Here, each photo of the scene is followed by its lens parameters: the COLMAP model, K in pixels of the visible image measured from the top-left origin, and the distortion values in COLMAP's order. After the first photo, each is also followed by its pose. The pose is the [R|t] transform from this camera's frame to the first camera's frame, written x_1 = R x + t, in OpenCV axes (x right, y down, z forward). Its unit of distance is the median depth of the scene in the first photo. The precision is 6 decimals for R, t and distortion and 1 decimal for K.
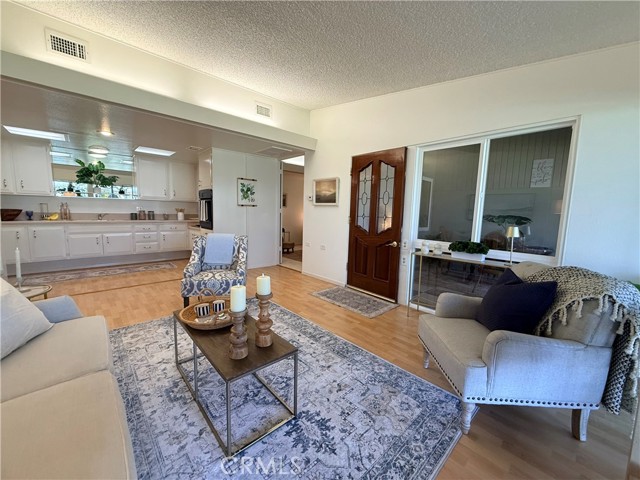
lens RADIAL K [[254.2, 0, 320.6], [0, 254.2, 240.2], [0, 0, 1]] dist [0.000874, -0.000213]
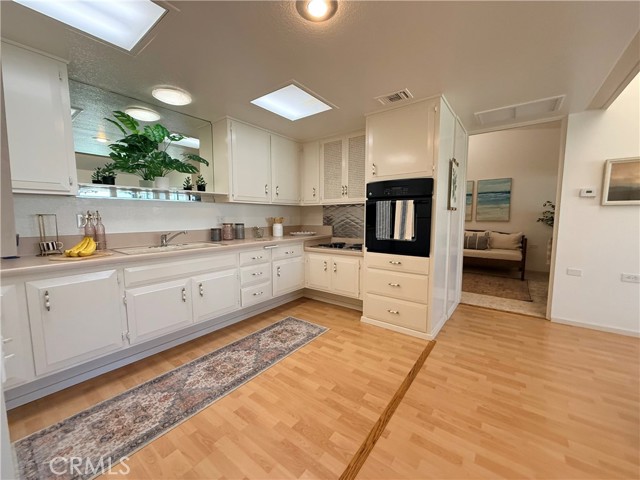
lens RADIAL K [[254.2, 0, 321.1], [0, 254.2, 239.9], [0, 0, 1]] dist [0.000874, -0.000213]
pose [[0.984280, -0.043323, 0.171218, -1.051931], [0.046294, 0.998838, -0.013393, -0.112857], [-0.170439, 0.021109, 0.985142, 0.762502]]
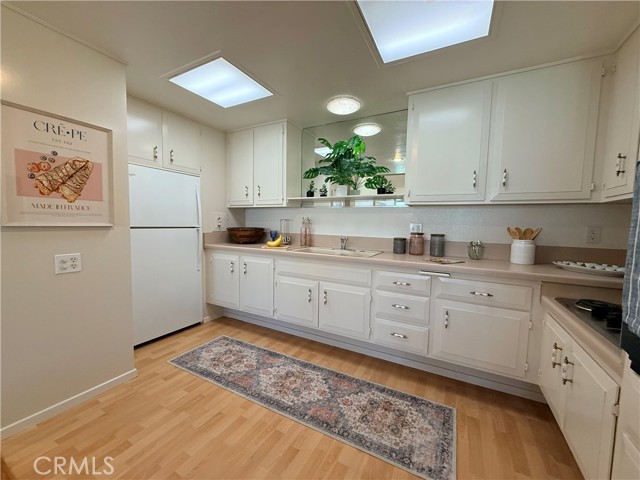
lens RADIAL K [[254.2, 0, 321.1], [0, 254.2, 240.2], [0, 0, 1]] dist [0.000874, -0.000213]
pose [[0.323015, 0.046367, -0.945257, -0.635689], [-0.121027, 0.992622, 0.007333, -0.154653], [0.938623, 0.112033, 0.326244, 1.262450]]
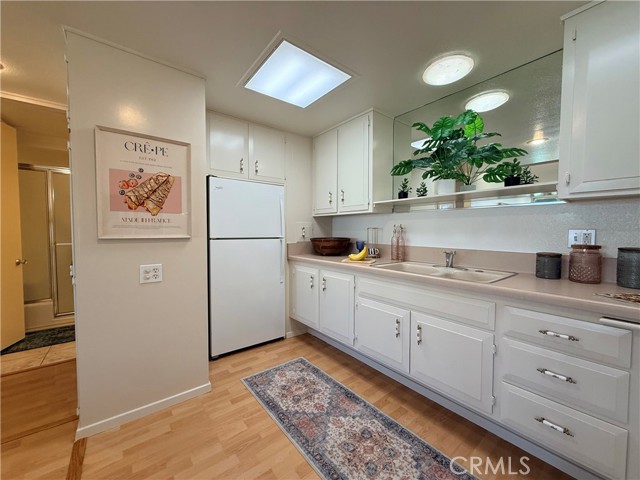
lens RADIAL K [[254.2, 0, 321.1], [0, 254.2, 240.3], [0, 0, 1]] dist [0.000874, -0.000213]
pose [[-0.077501, 0.012769, -0.996910, -0.767141], [-0.120041, 0.992524, 0.022045, -0.166946], [0.989739, 0.121379, -0.075389, 1.339422]]
